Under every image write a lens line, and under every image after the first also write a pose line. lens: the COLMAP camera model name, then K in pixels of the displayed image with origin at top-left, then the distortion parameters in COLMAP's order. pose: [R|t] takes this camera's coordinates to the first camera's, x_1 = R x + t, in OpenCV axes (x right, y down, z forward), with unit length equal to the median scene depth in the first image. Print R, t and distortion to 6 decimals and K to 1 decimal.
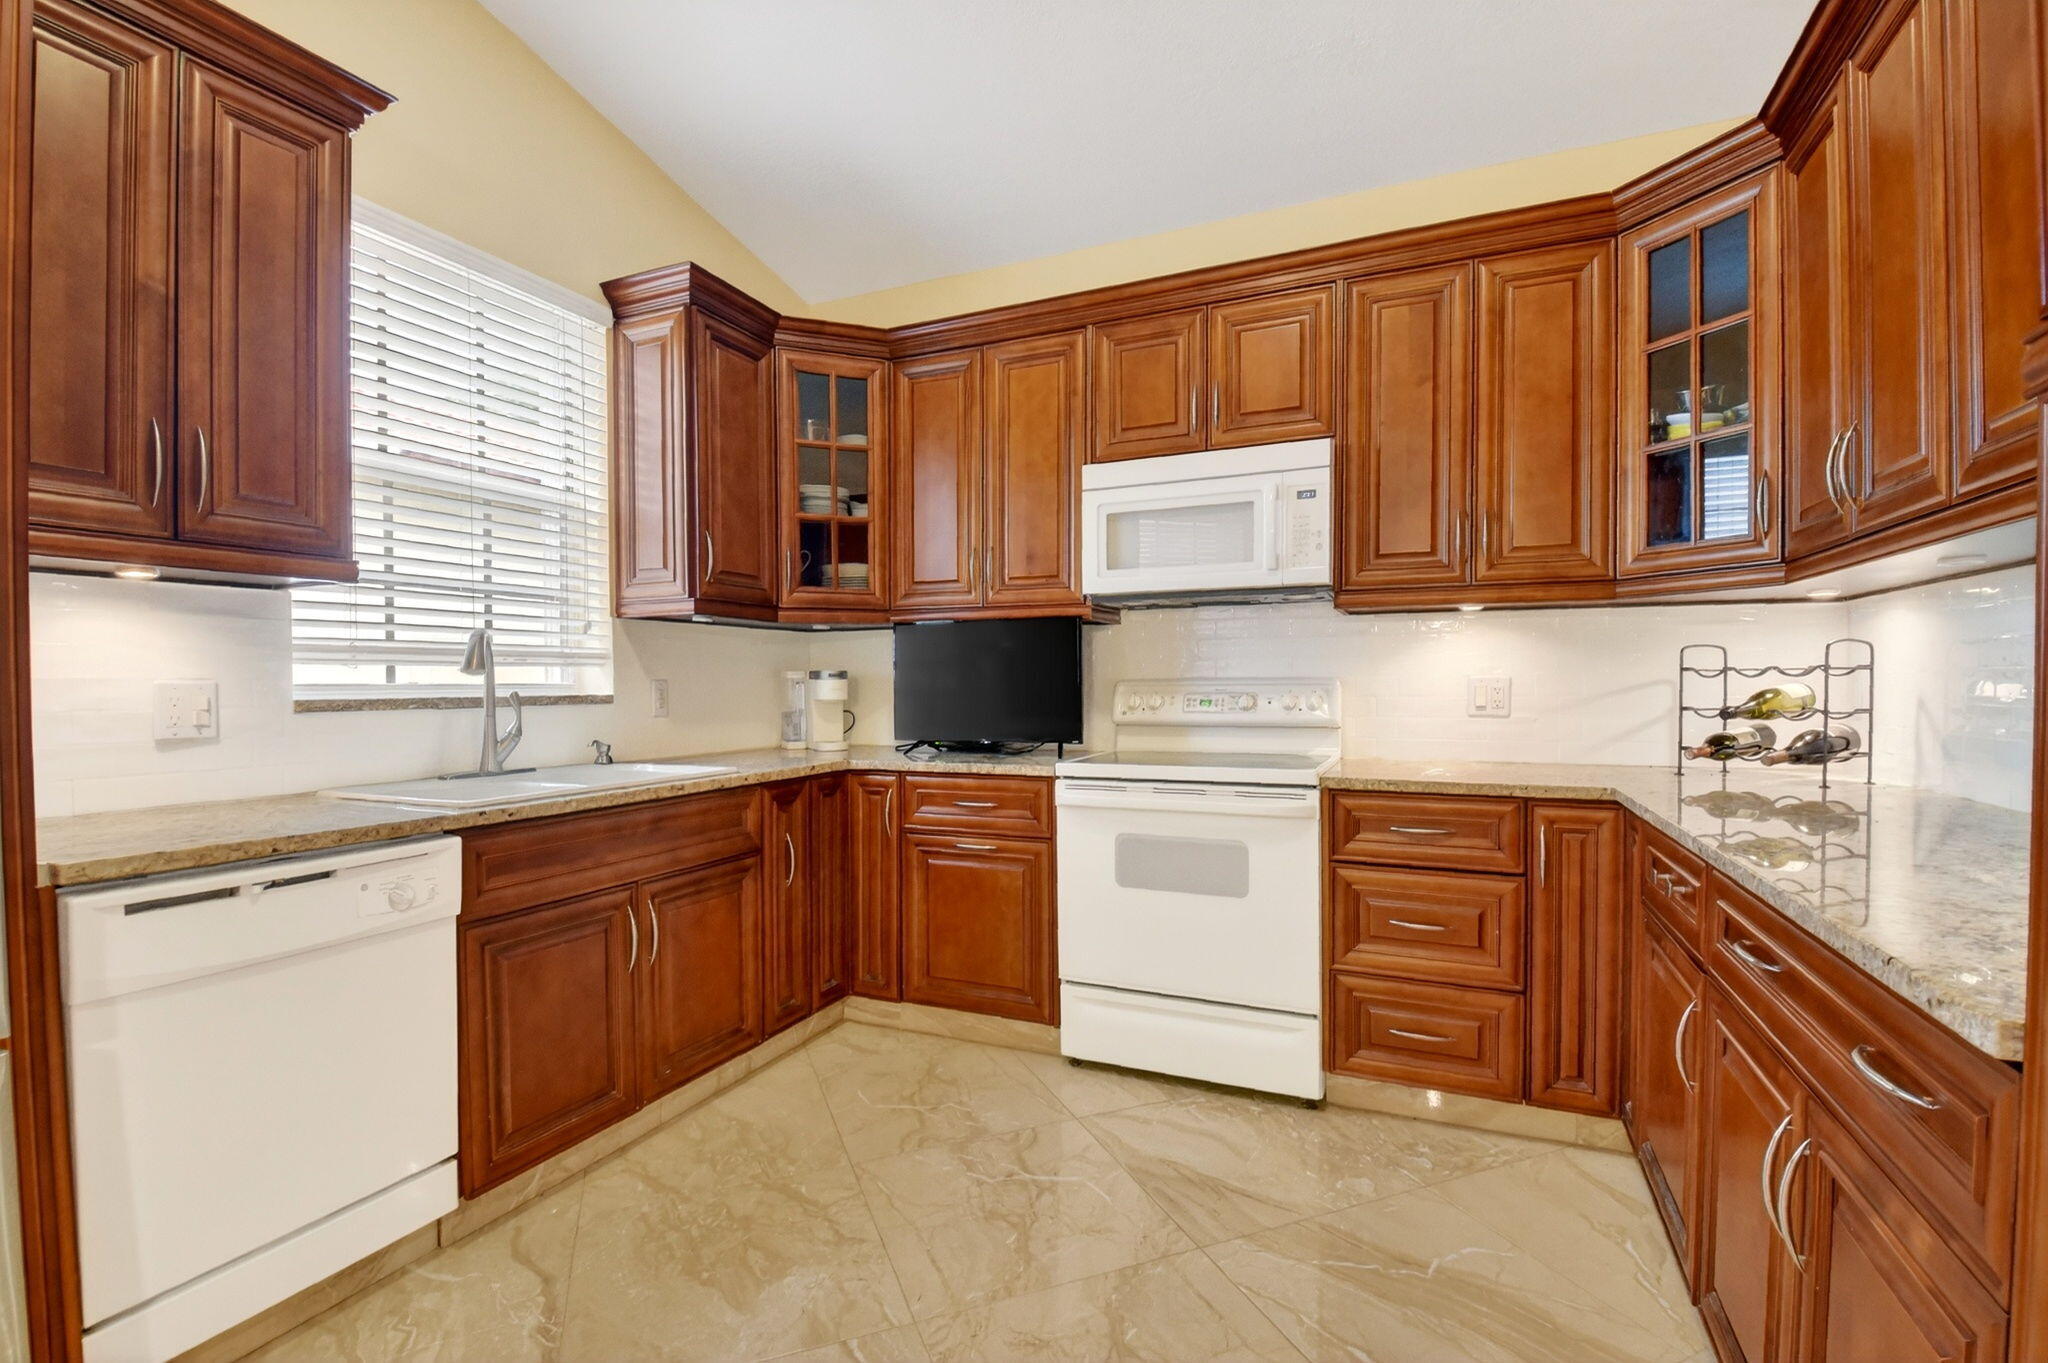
lens RADIAL K [[935.6, 0, 1003.1], [0, 935.6, 694.7], [0, 0, 1]] dist [-0.027801, -0.003597]
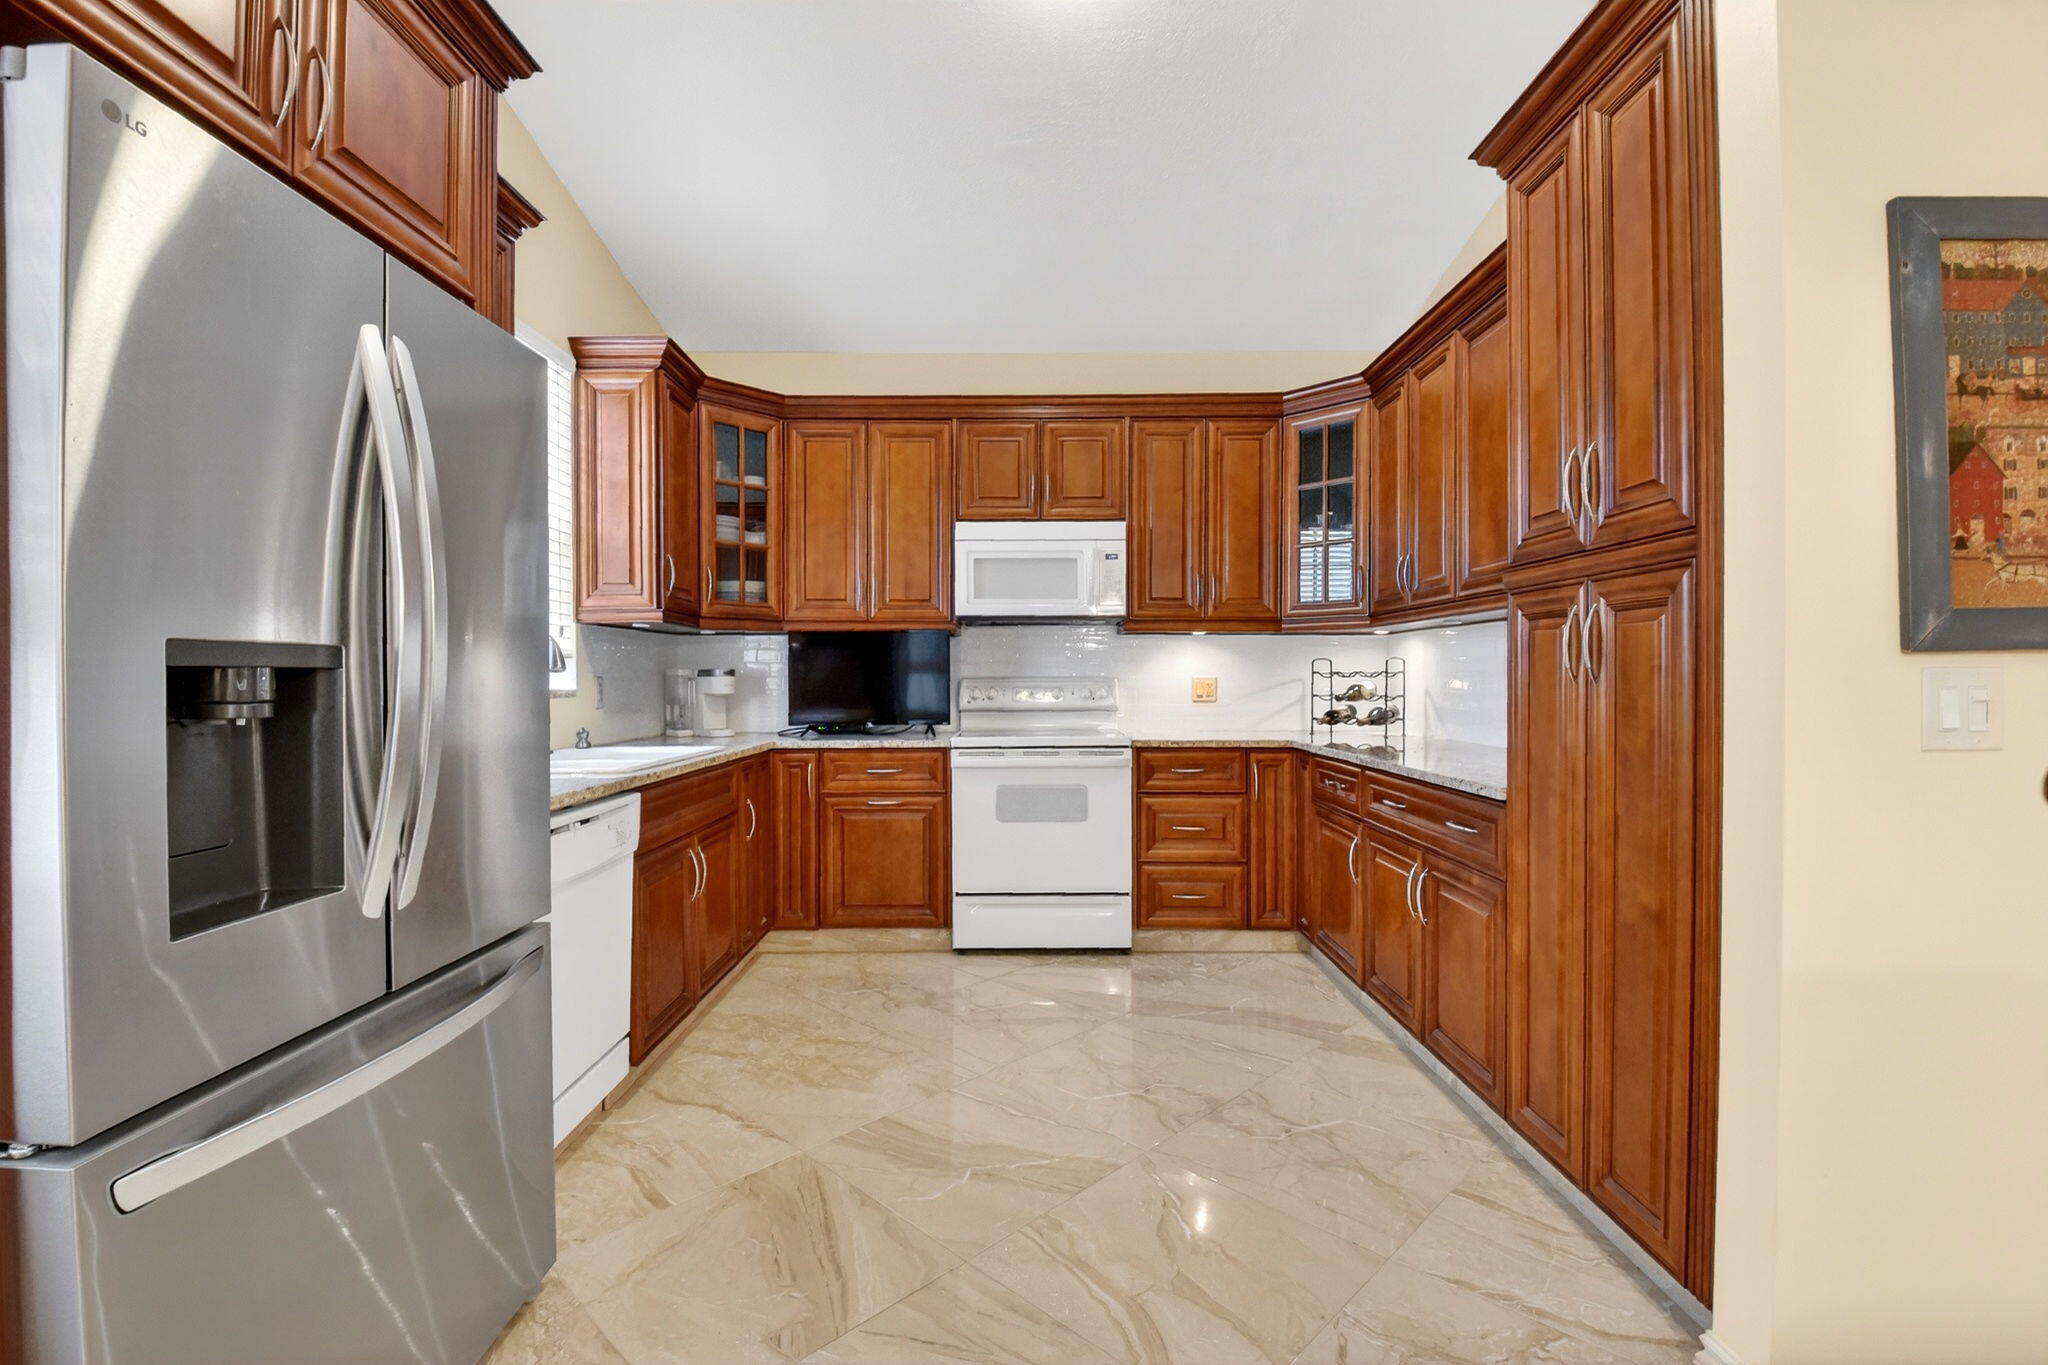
lens RADIAL K [[935.6, 0, 1036.8], [0, 935.6, 675.3], [0, 0, 1]] dist [-0.027801, -0.003597]
pose [[0.903388, 0.004535, 0.428801, -0.431175], [0.002758, 0.999862, -0.016385, 0.003618], [-0.428816, 0.015984, 0.903251, -0.321167]]
